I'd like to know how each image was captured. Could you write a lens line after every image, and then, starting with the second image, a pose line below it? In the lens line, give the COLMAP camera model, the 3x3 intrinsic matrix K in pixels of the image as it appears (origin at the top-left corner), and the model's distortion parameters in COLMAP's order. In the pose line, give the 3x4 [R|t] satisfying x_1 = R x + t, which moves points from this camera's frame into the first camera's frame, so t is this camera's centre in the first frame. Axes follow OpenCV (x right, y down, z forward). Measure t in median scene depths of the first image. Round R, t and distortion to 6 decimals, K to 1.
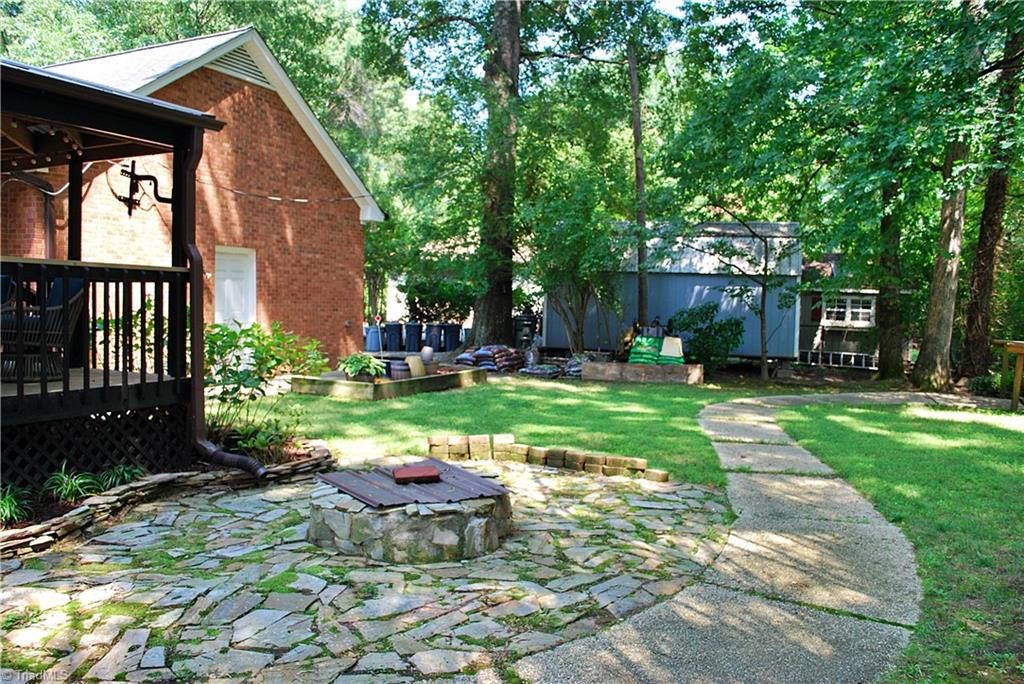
lens RADIAL K [[808.0, 0, 513.3], [0, 808.0, 333.0], [0, 0, 1]] dist [-0.077822, 0.006215]
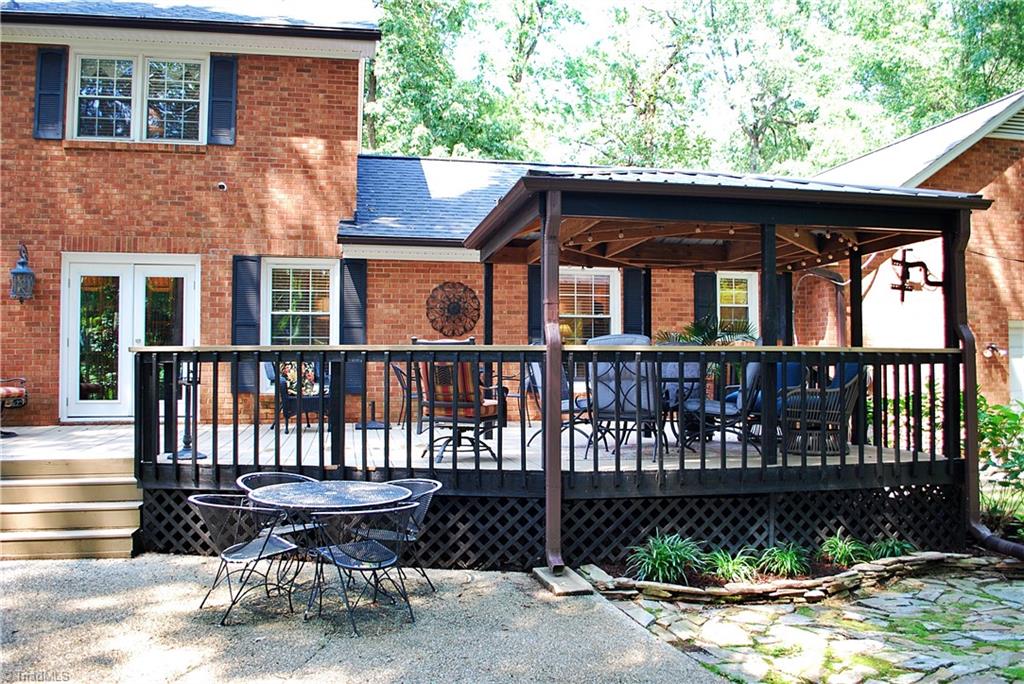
lens RADIAL K [[808.0, 0, 504.7], [0, 808.0, 346.2], [0, 0, 1]] dist [-0.077822, 0.006215]
pose [[0.586778, -0.053164, -0.808000, 0.073985], [-0.015860, 0.996896, -0.077110, 0.000614], [0.809592, 0.058061, 0.584114, -0.055614]]
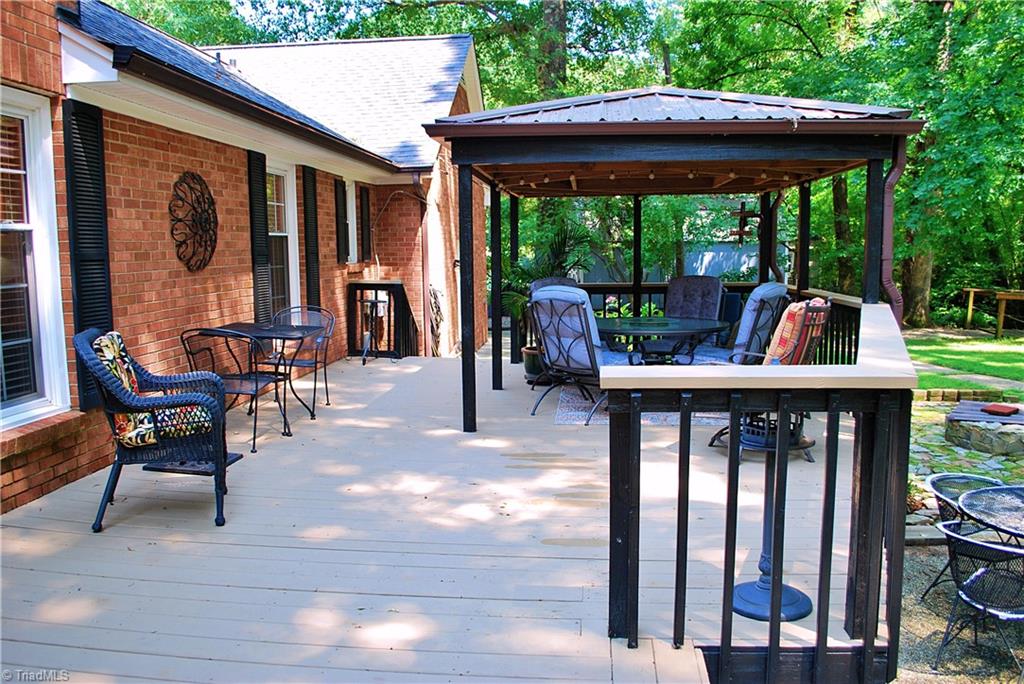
lens RADIAL K [[808.0, 0, 511.1], [0, 808.0, 342.0], [0, 0, 1]] dist [-0.077822, 0.006215]
pose [[0.944768, -0.064285, 0.321372, -1.053103], [0.037962, 0.995439, 0.087519, -0.108721], [-0.325532, -0.070486, 0.942900, -0.143866]]
